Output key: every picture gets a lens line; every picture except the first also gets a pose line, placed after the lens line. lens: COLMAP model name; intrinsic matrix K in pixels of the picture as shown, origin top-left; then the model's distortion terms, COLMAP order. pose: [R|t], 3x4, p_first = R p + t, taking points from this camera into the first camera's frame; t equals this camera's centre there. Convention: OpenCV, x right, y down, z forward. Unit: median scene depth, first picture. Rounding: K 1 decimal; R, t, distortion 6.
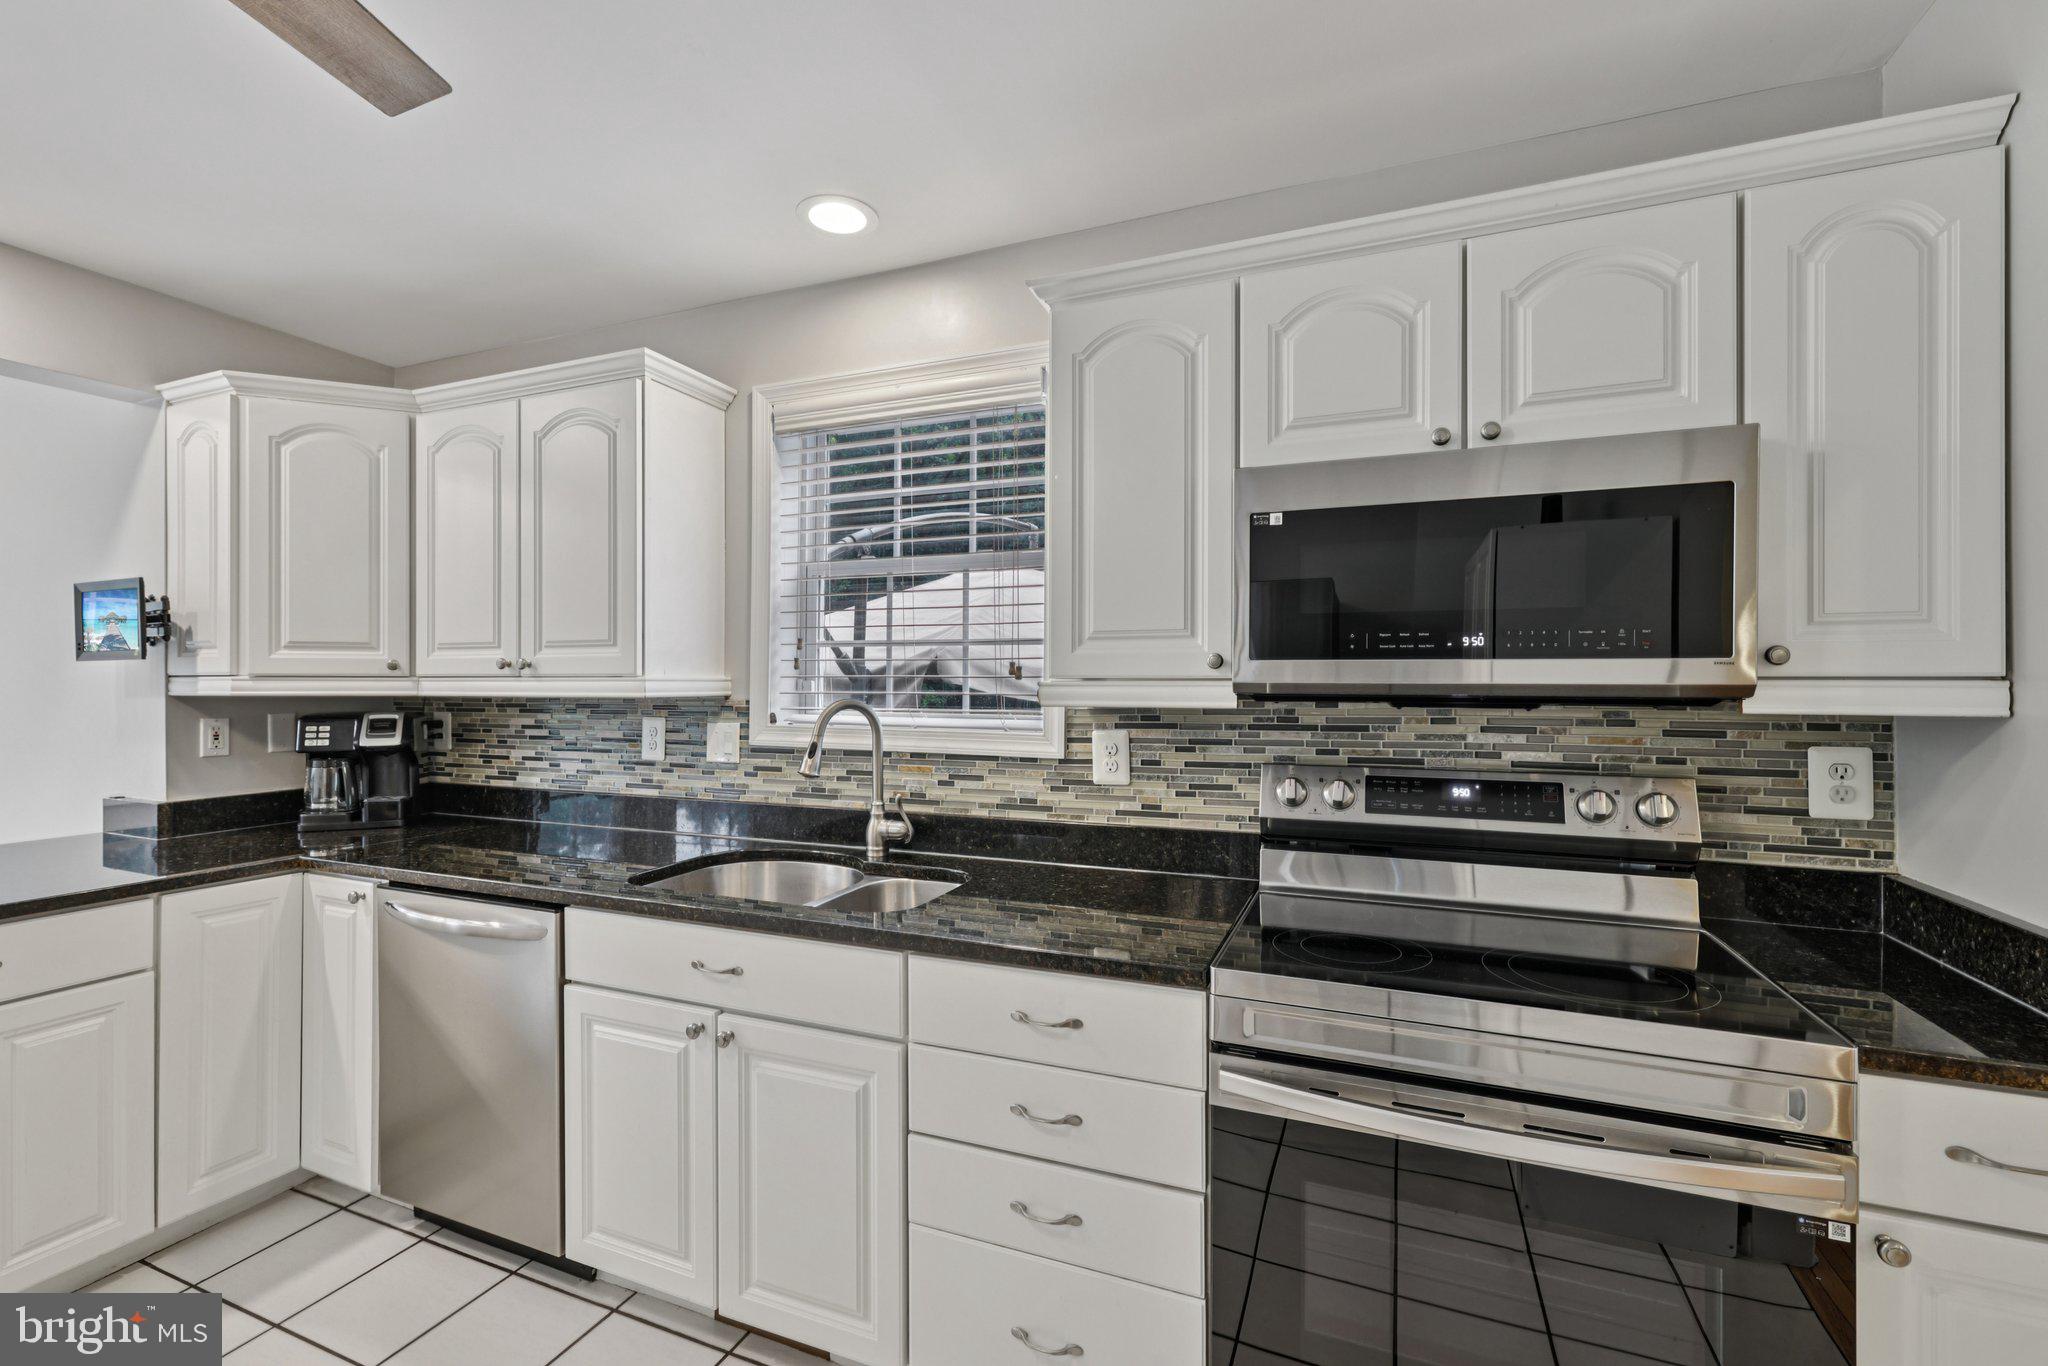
lens RADIAL K [[892.5, 0, 1030.3], [0, 892.5, 682.3], [0, 0, 1]] dist [-0.002248, 0.001537]
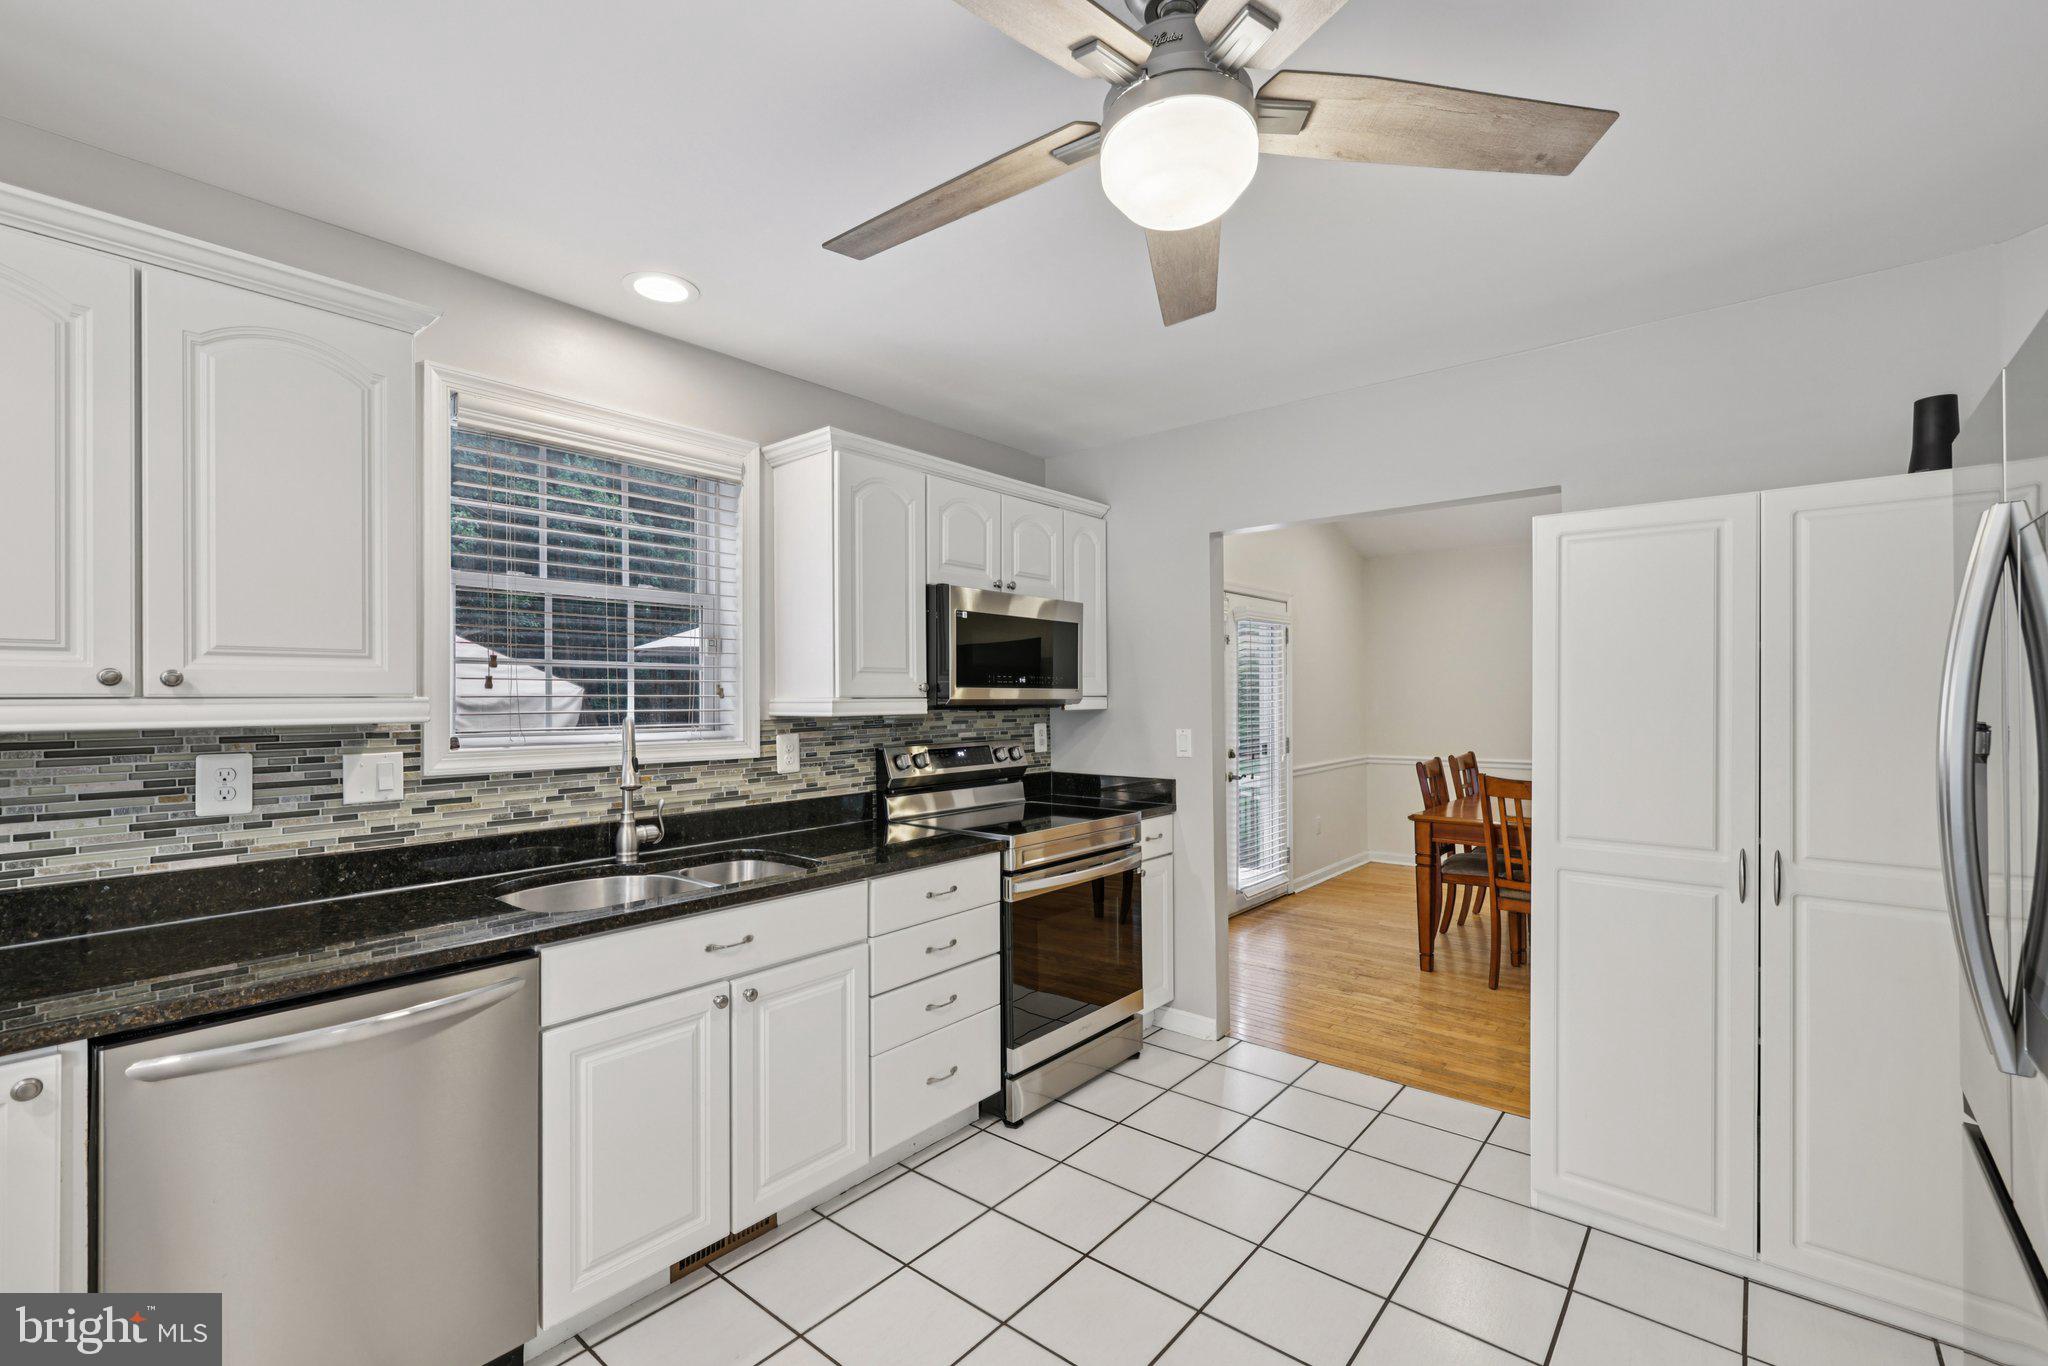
lens RADIAL K [[892.5, 0, 992.5], [0, 892.5, 698.9], [0, 0, 1]] dist [-0.002248, 0.001537]
pose [[0.310467, -0.003513, 0.950578, -1.053634], [0.006848, 0.999975, 0.001459, -0.001895], [-0.950559, 0.006056, 0.310484, 0.232609]]
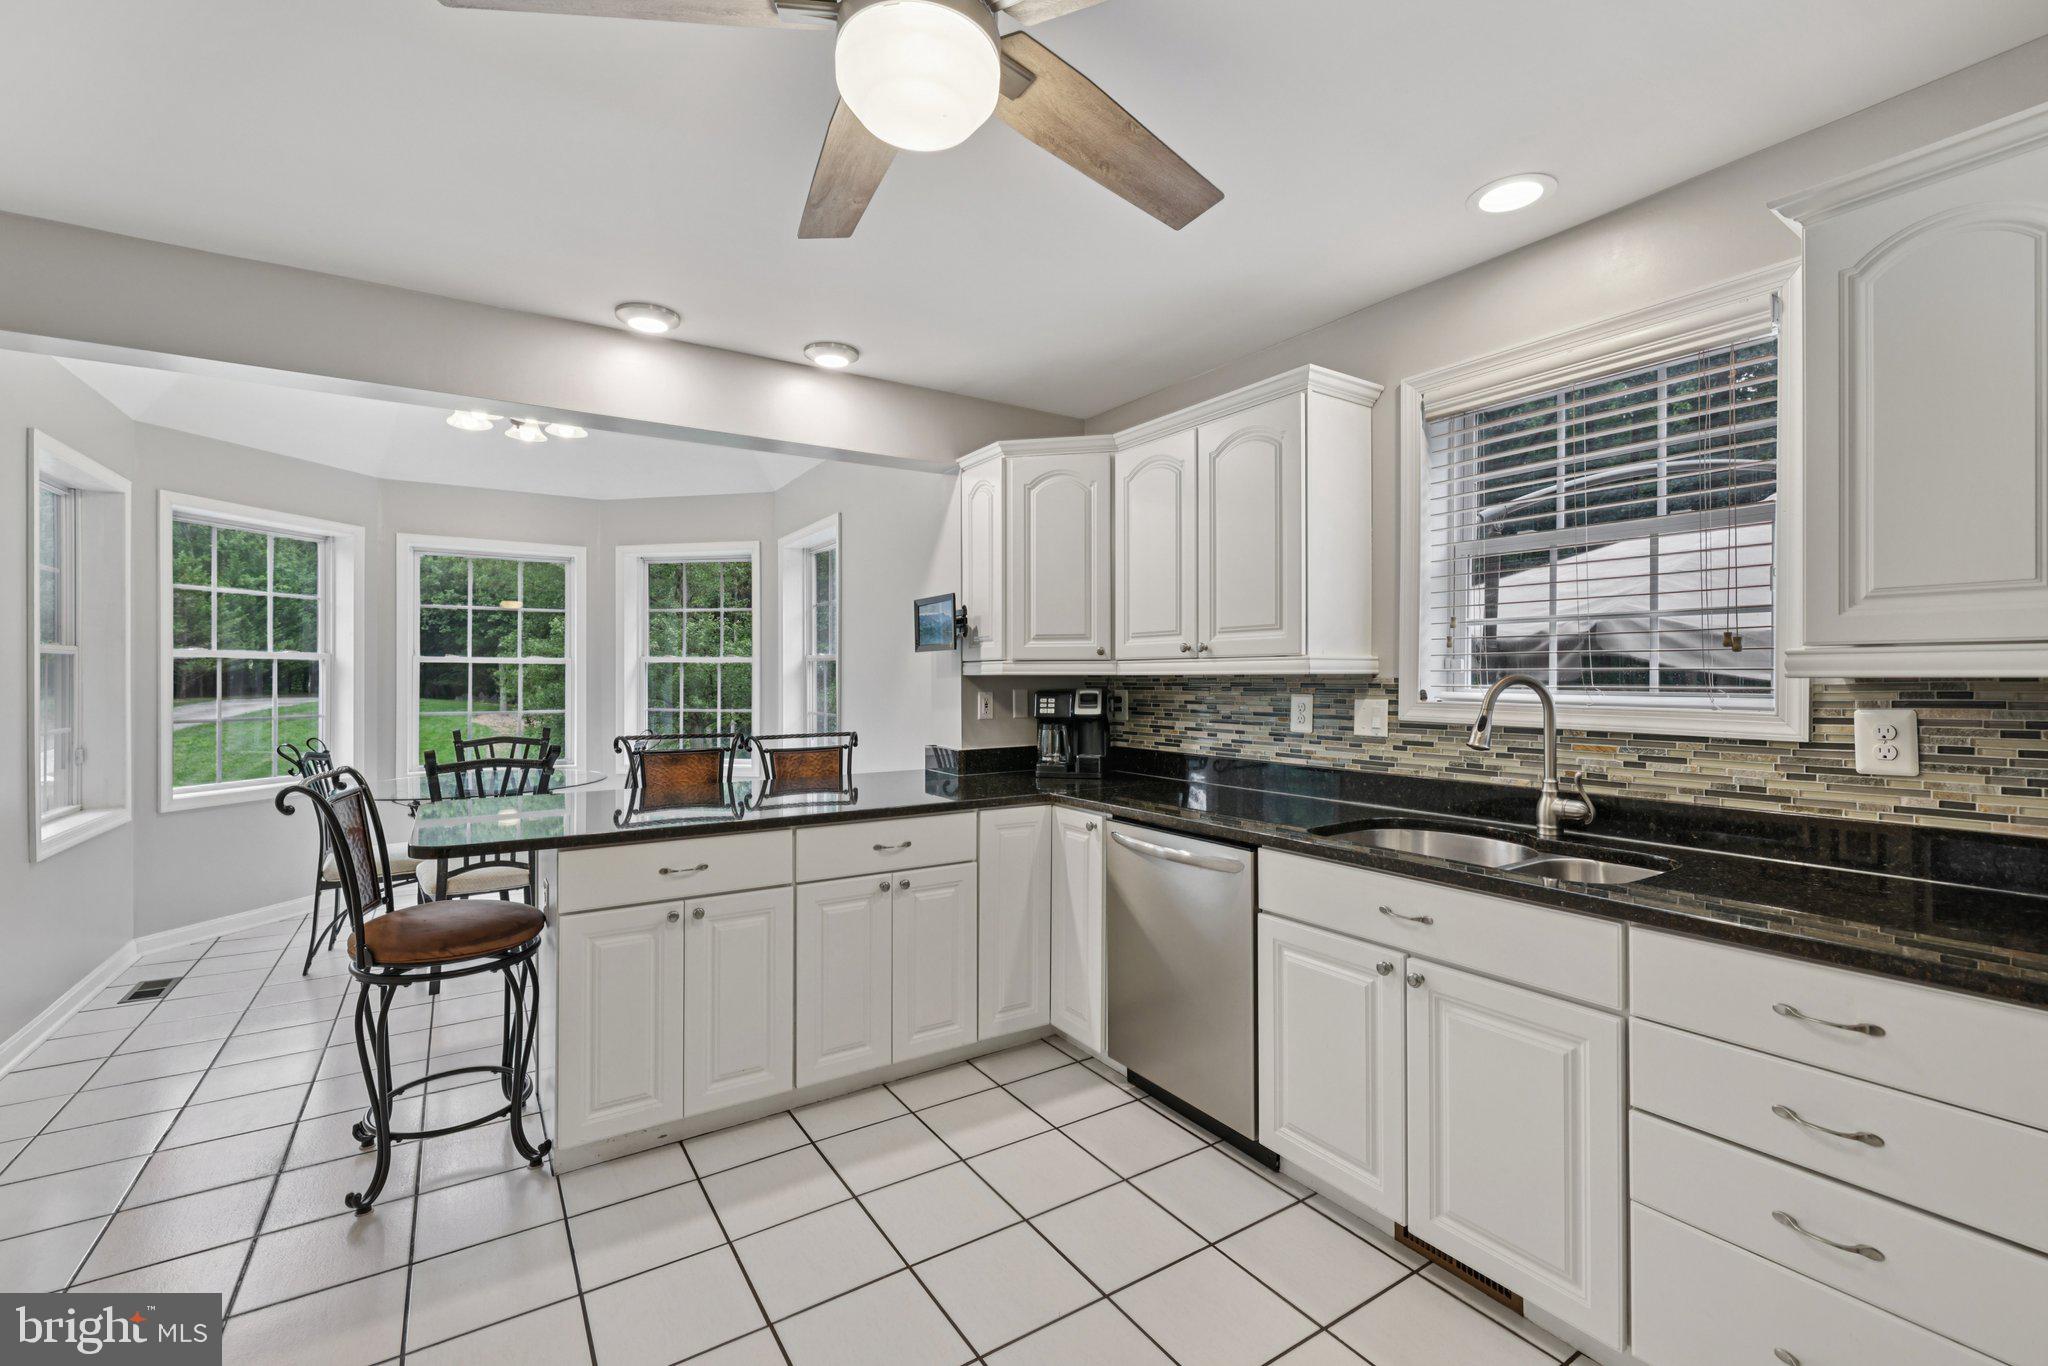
lens RADIAL K [[892.5, 0, 1013.2], [0, 892.5, 676.7], [0, 0, 1]] dist [-0.002248, 0.001537]
pose [[0.817120, -0.001621, -0.576466, -0.086871], [0.001124, 0.999999, -0.001218, 0.021200], [0.576467, 0.000347, 0.817120, -0.135698]]
